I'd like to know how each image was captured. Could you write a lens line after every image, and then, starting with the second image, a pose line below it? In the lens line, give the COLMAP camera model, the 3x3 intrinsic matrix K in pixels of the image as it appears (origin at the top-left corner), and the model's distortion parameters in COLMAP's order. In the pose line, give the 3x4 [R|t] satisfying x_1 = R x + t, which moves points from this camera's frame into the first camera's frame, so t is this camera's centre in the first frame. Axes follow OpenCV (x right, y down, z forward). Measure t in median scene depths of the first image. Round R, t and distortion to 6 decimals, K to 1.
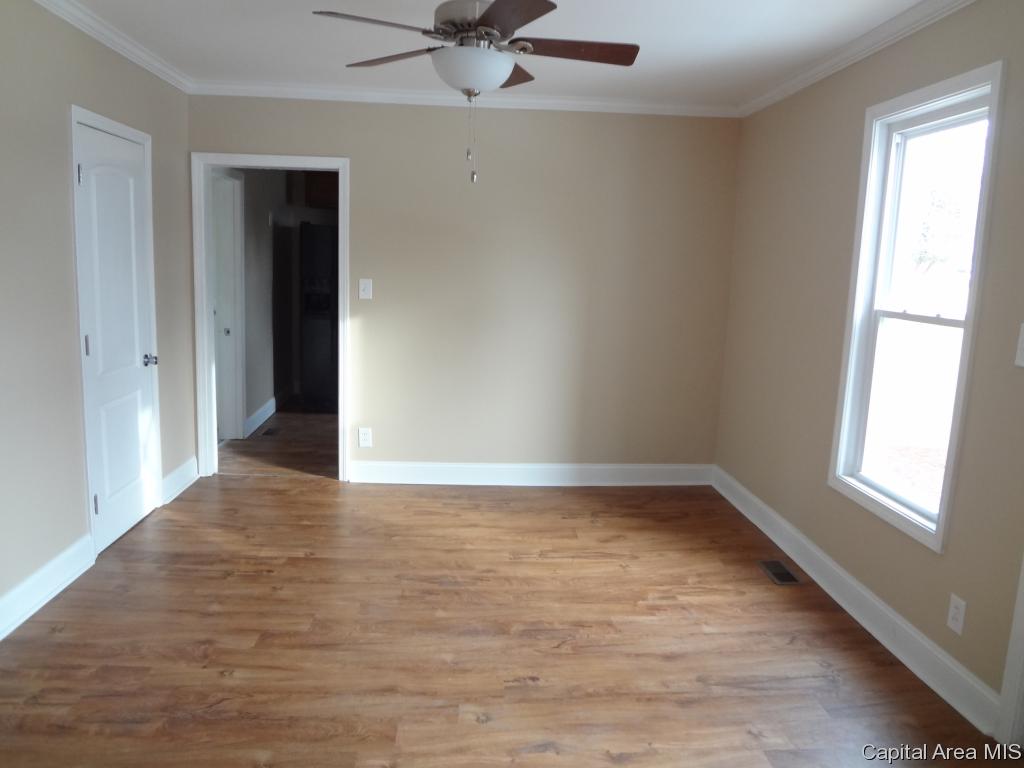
lens RADIAL K [[769.1, 0, 512.0], [0, 769.1, 384.0], [0, 0, 1]] dist [0.001368, 0.000609]
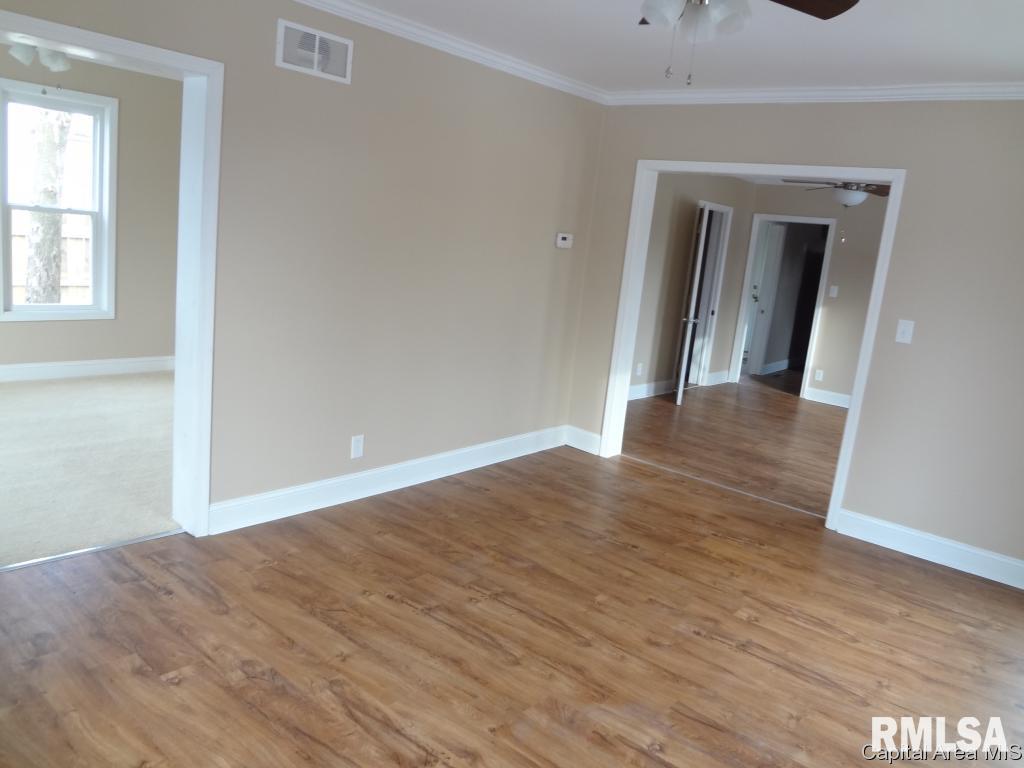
lens RADIAL K [[769.1, 0, 512.0], [0, 769.1, 384.0], [0, 0, 1]] dist [0.001368, 0.000609]
pose [[0.722040, 0.168864, -0.670927, 0.481986], [-0.186665, 0.981341, 0.046106, 0.137531], [0.666194, 0.091948, 0.740089, -0.753933]]
